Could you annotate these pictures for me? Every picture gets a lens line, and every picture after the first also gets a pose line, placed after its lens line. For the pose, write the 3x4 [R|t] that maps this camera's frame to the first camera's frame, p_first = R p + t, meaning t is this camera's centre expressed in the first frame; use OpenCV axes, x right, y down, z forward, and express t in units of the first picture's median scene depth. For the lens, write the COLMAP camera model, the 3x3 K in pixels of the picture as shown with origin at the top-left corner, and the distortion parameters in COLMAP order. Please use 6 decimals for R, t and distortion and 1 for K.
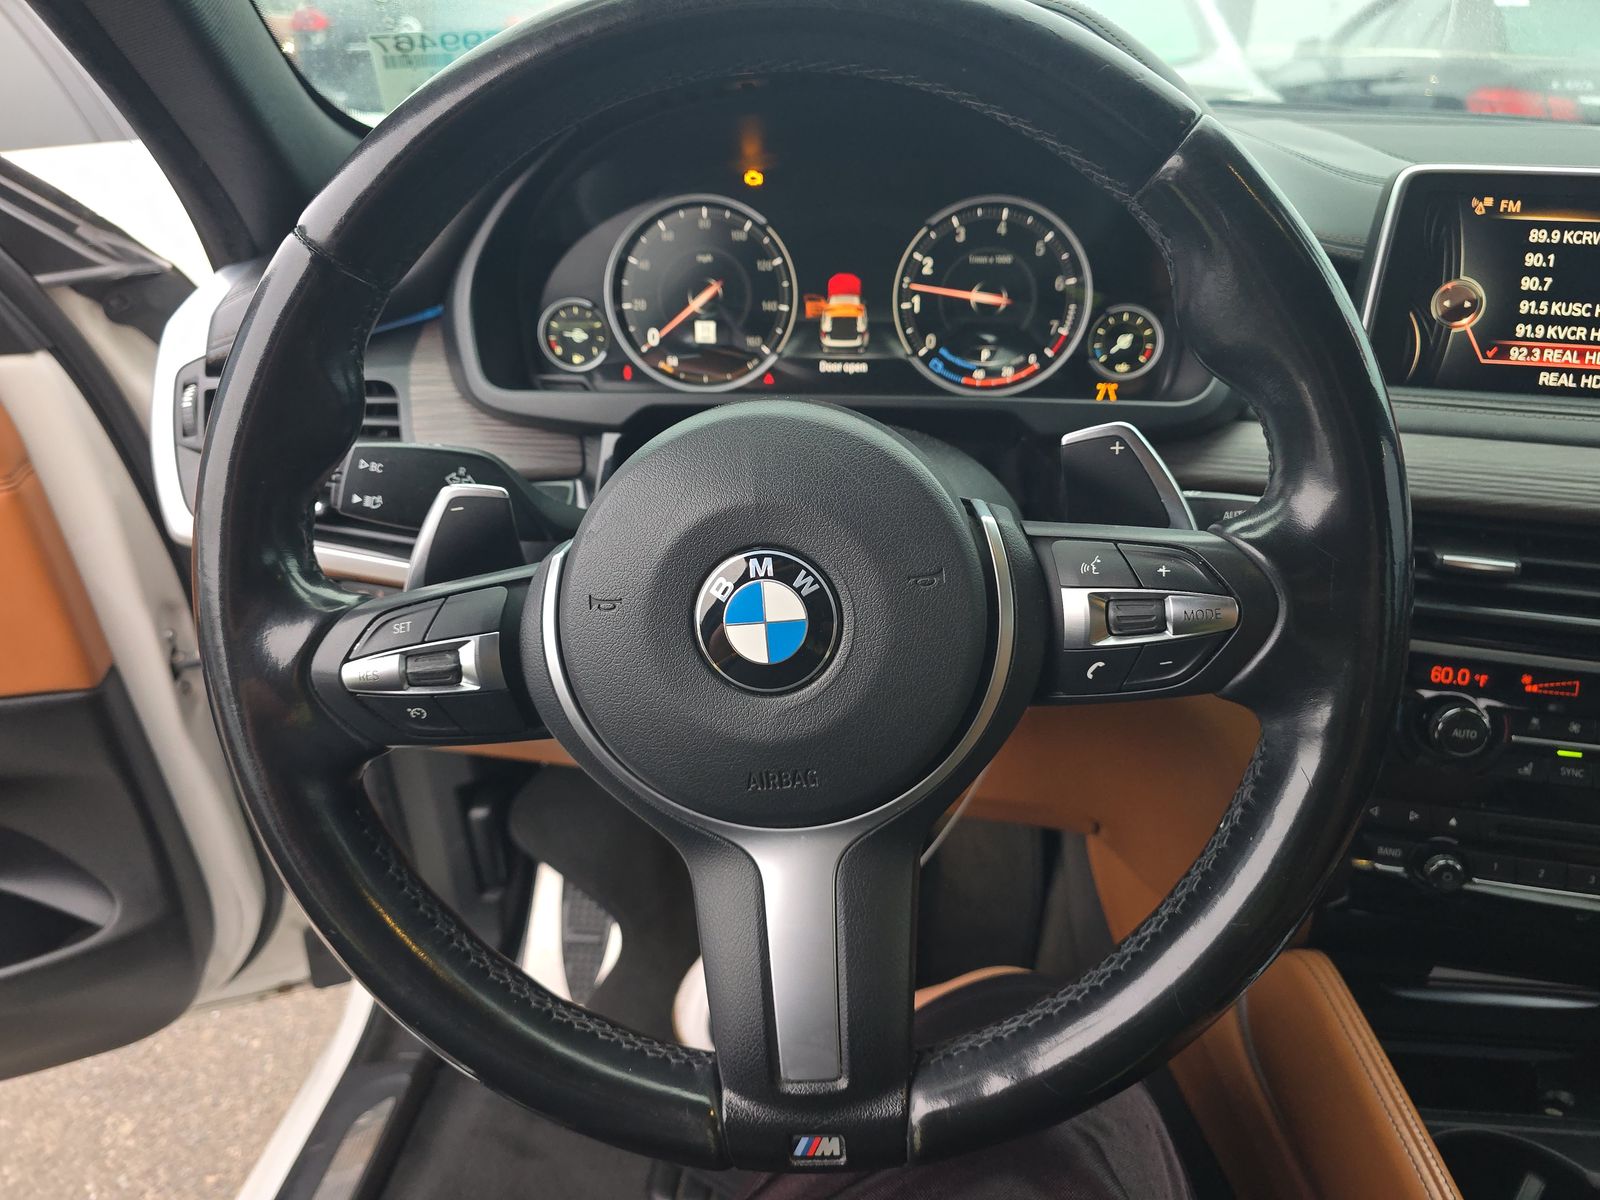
lens RADIAL K [[1088.2, 0, 808.3], [0, 1088.2, 601.4], [0, 0, 1]] dist [0.046240, -0.067996]
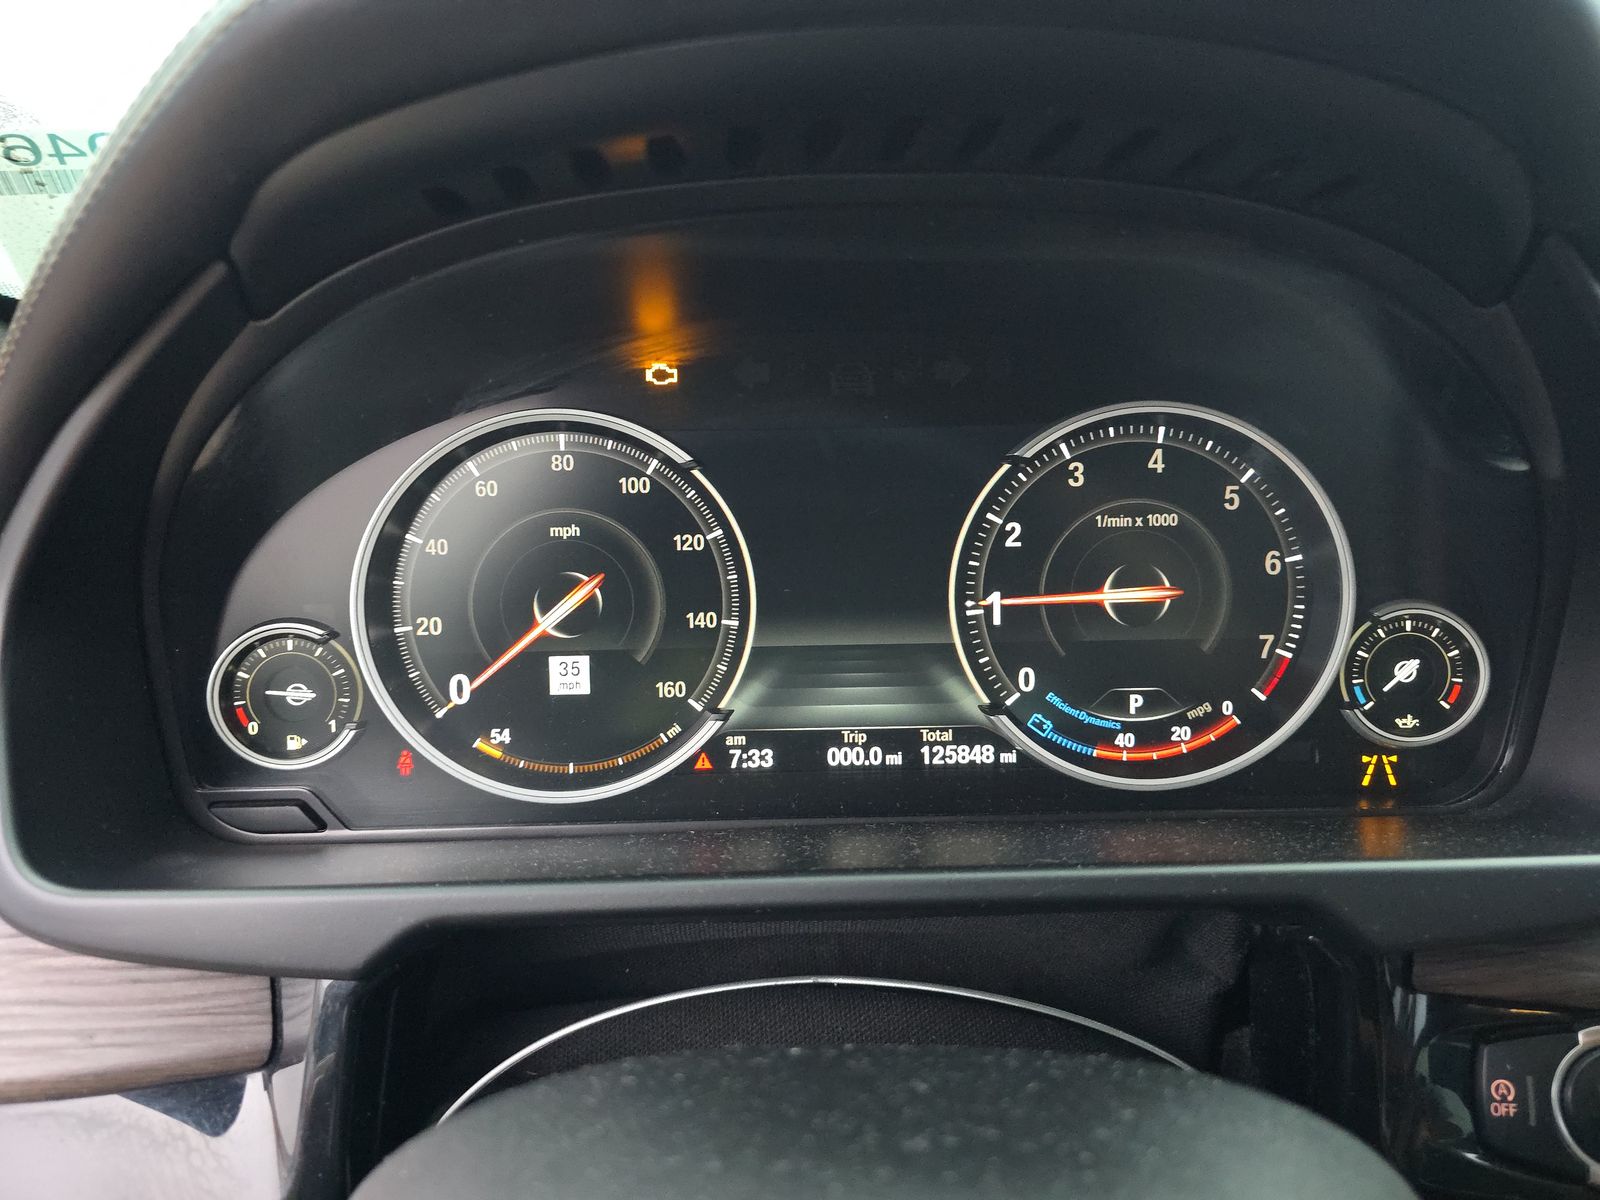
lens RADIAL K [[1088.2, 0, 808.3], [0, 1088.2, 601.4], [0, 0, 1]] dist [0.046240, -0.067996]
pose [[0.992352, -0.038954, 0.117136, -0.048048], [0.054925, 0.989134, -0.136370, -0.224850], [-0.110552, 0.141761, 0.983708, 0.547174]]
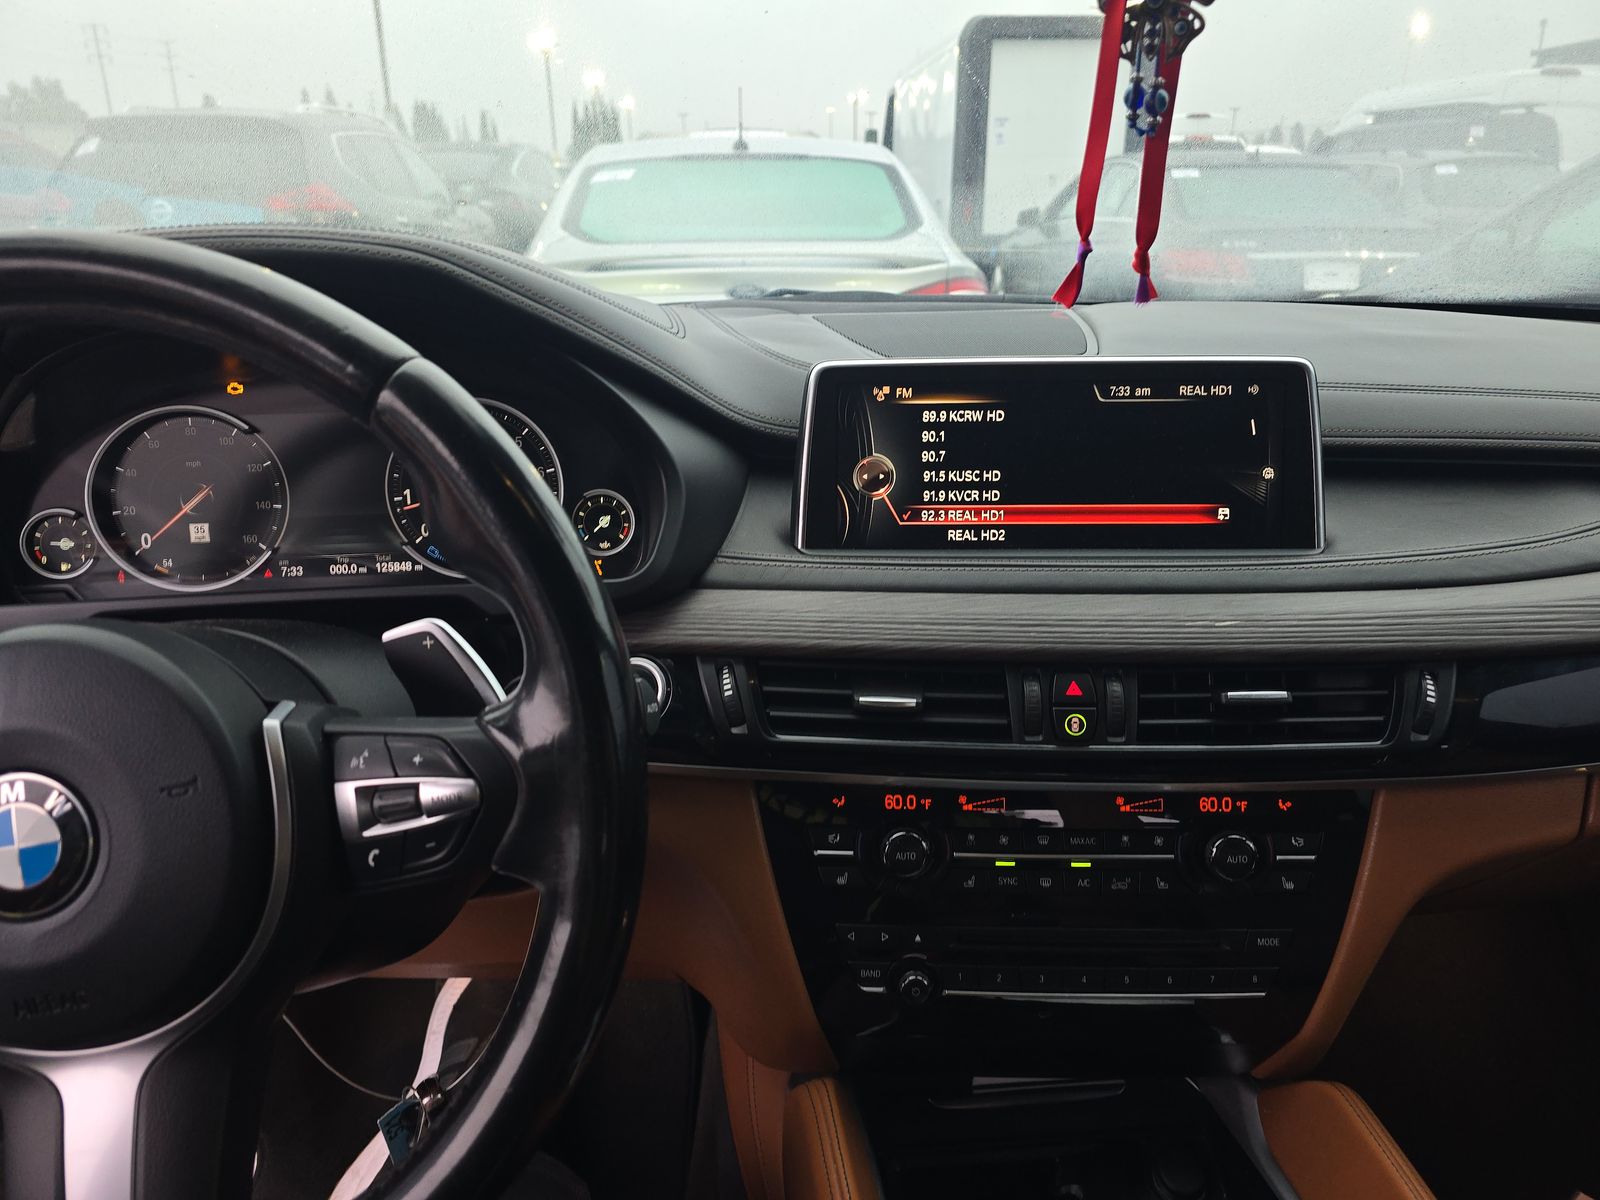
lens RADIAL K [[1061.8, 0, 800.0], [0, 1061.8, 600.0], [0, 0, 1]] dist [0.060091, -0.061392]
pose [[0.985100, -0.069615, 0.157262, 0.322976], [0.089283, 0.988547, -0.121673, -0.012584], [-0.146991, 0.133901, 0.980033, -0.068866]]
